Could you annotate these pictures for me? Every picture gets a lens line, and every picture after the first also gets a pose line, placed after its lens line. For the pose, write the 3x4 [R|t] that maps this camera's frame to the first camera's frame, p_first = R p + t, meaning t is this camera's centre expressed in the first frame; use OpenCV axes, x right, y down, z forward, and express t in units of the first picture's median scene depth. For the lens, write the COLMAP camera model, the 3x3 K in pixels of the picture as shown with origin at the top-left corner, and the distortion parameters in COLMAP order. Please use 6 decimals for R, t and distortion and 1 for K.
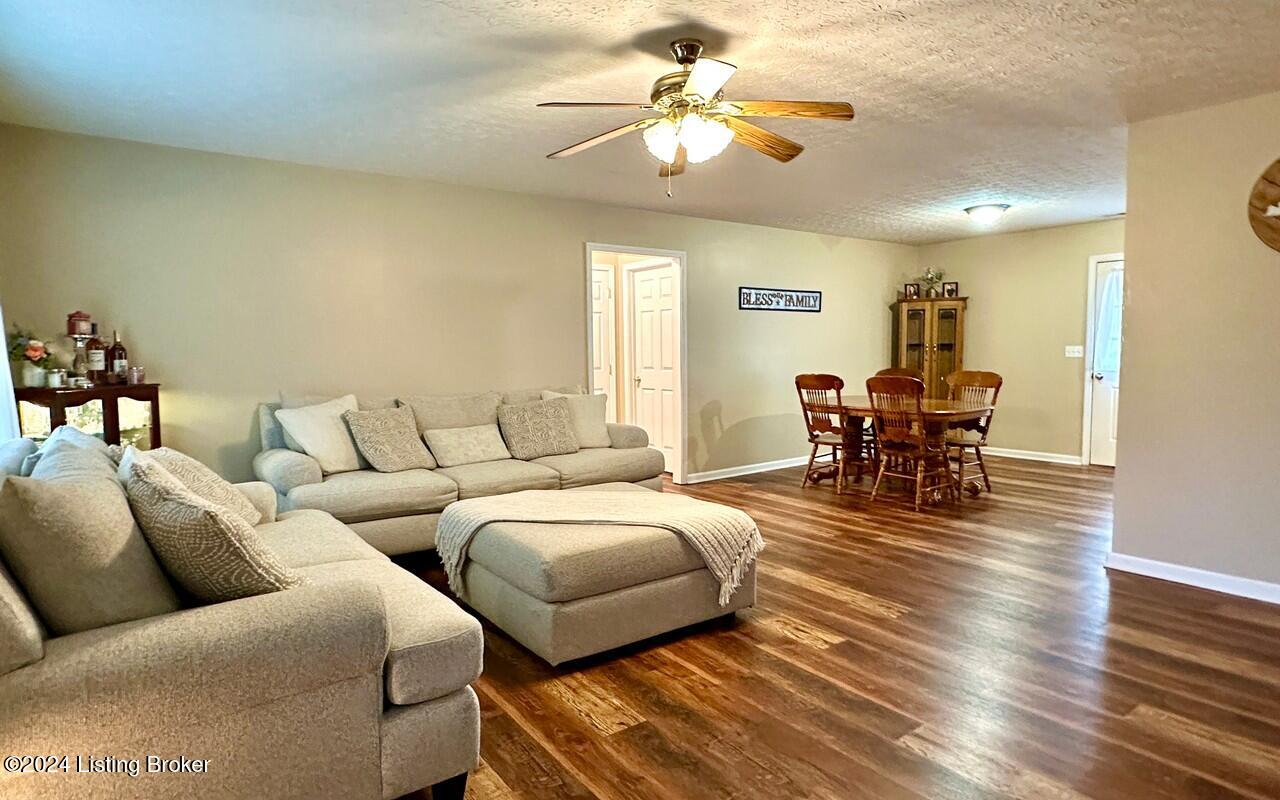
lens RADIAL K [[699.9, 0, 639.3], [0, 699.9, 401.0], [0, 0, 1]] dist [-0.017622, -0.003955]
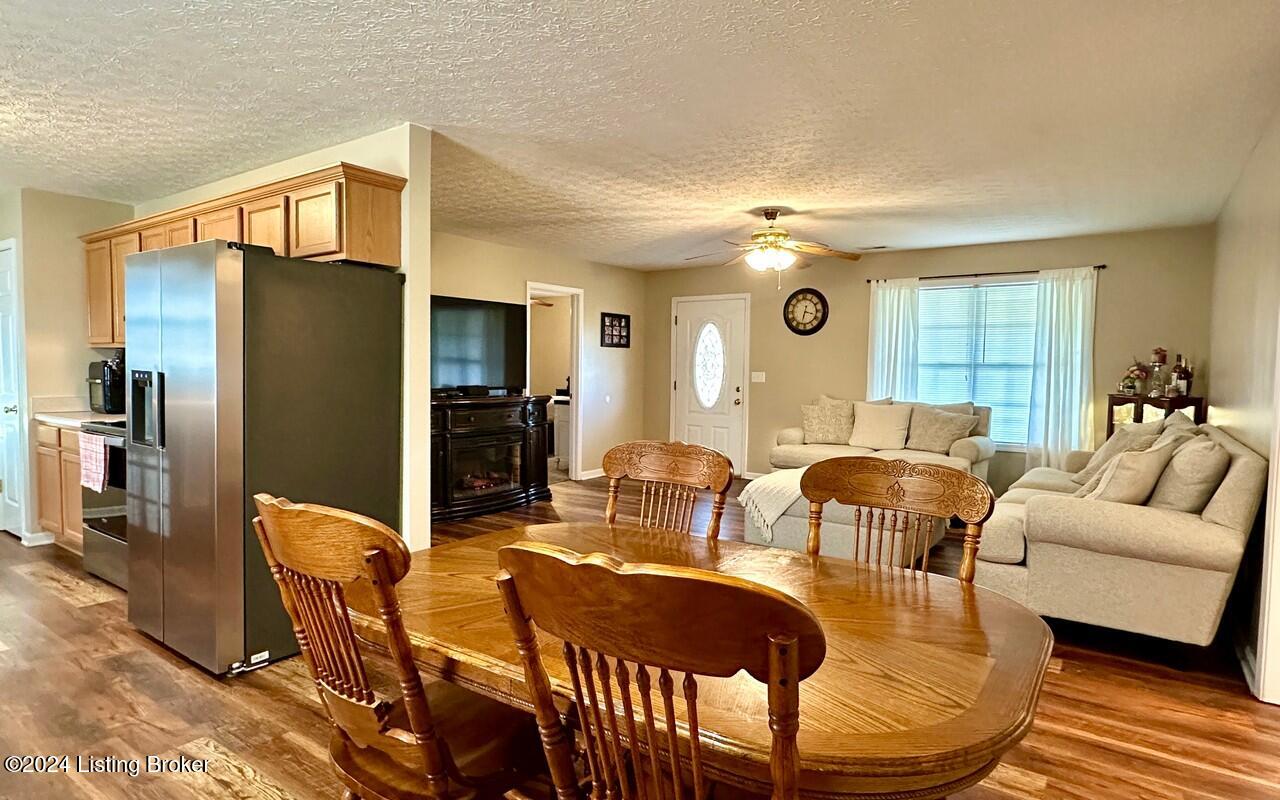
lens RADIAL K [[699.9, 0, 645.4], [0, 699.9, 404.3], [0, 0, 1]] dist [-0.017622, -0.003955]
pose [[-0.951058, 0.008566, -0.308893, 0.888304], [-0.031080, 0.991895, 0.123197, -0.186336], [0.307445, 0.126768, -0.943084, 2.501305]]
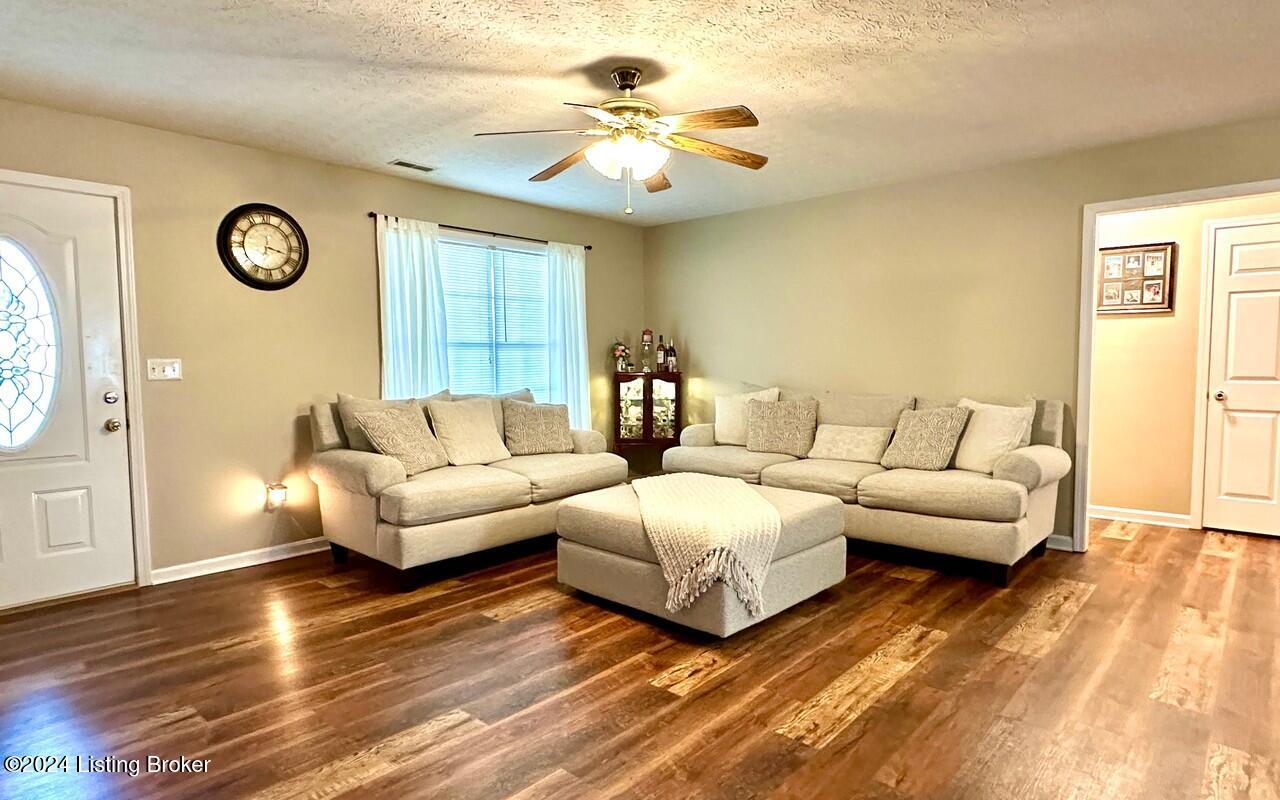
lens RADIAL K [[699.9, 0, 641.1], [0, 699.9, 403.7], [0, 0, 1]] dist [-0.017622, -0.003955]
pose [[0.198095, 0.073995, -0.977386, 1.076794], [-0.073373, 0.995468, 0.060493, -0.055653], [0.977433, 0.059730, 0.202627, 0.757624]]
